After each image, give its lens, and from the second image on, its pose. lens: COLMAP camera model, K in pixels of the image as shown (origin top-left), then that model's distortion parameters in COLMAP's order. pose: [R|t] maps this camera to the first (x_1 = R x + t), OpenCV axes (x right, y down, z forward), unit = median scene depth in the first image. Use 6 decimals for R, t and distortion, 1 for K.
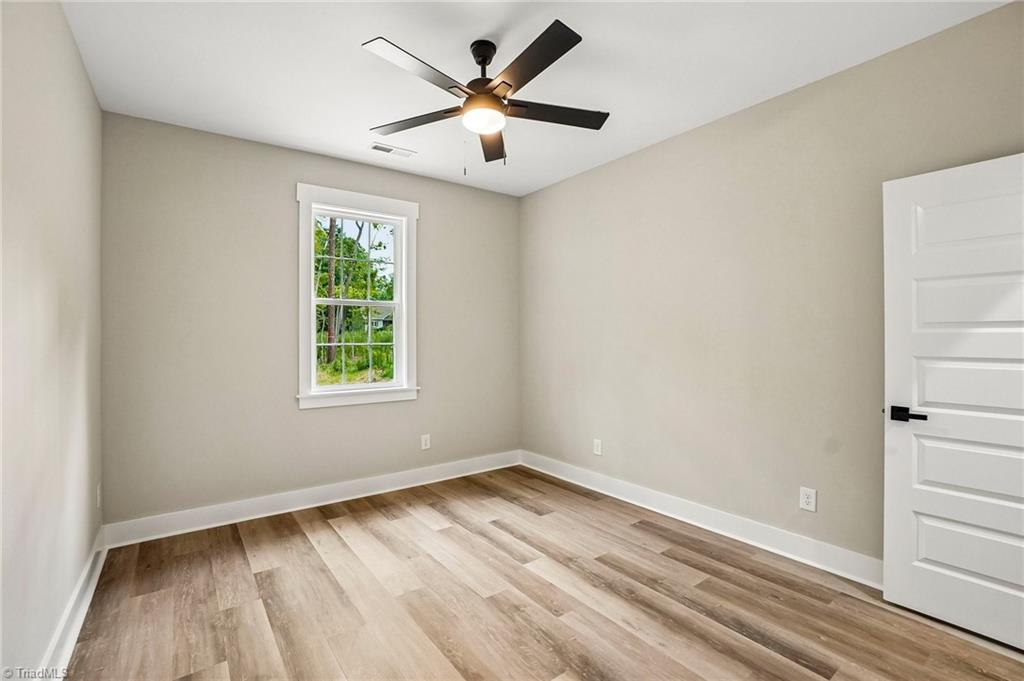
lens RADIAL K [[457.0, 0, 512.0], [0, 457.0, 340.5], [0, 0, 1]] dist [-0.000348, -0.000021]
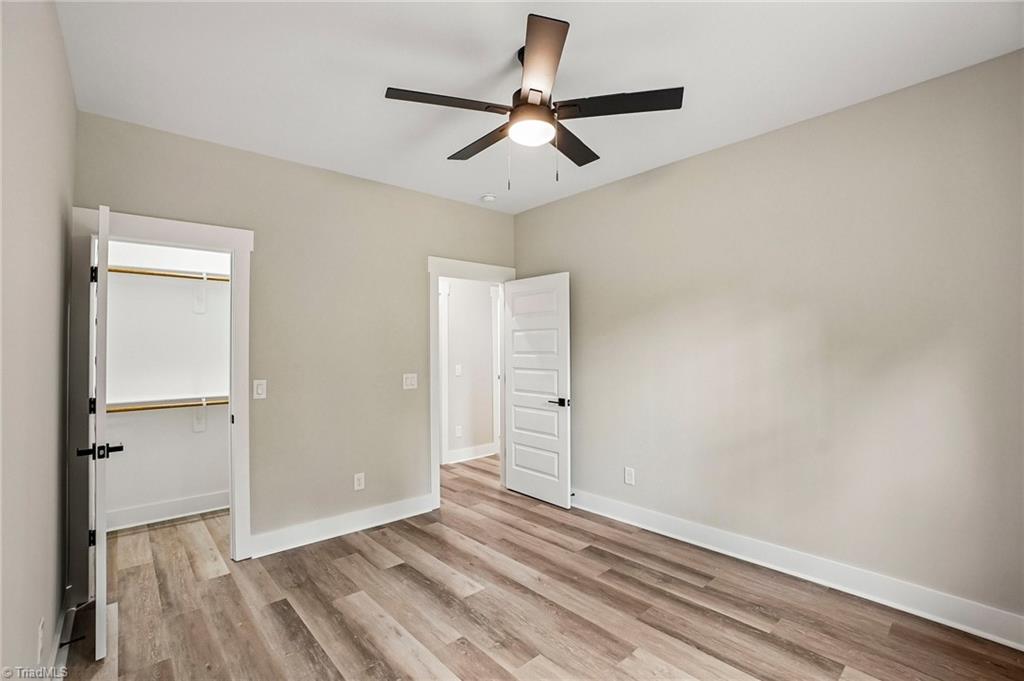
lens RADIAL K [[457.0, 0, 512.0], [0, 457.0, 340.5], [0, 0, 1]] dist [-0.000348, -0.000021]
pose [[-0.995117, 0.013074, -0.097831, 0.081377], [0.014019, 0.999861, -0.008973, -0.053182], [0.097701, -0.010301, -0.995163, 2.044904]]
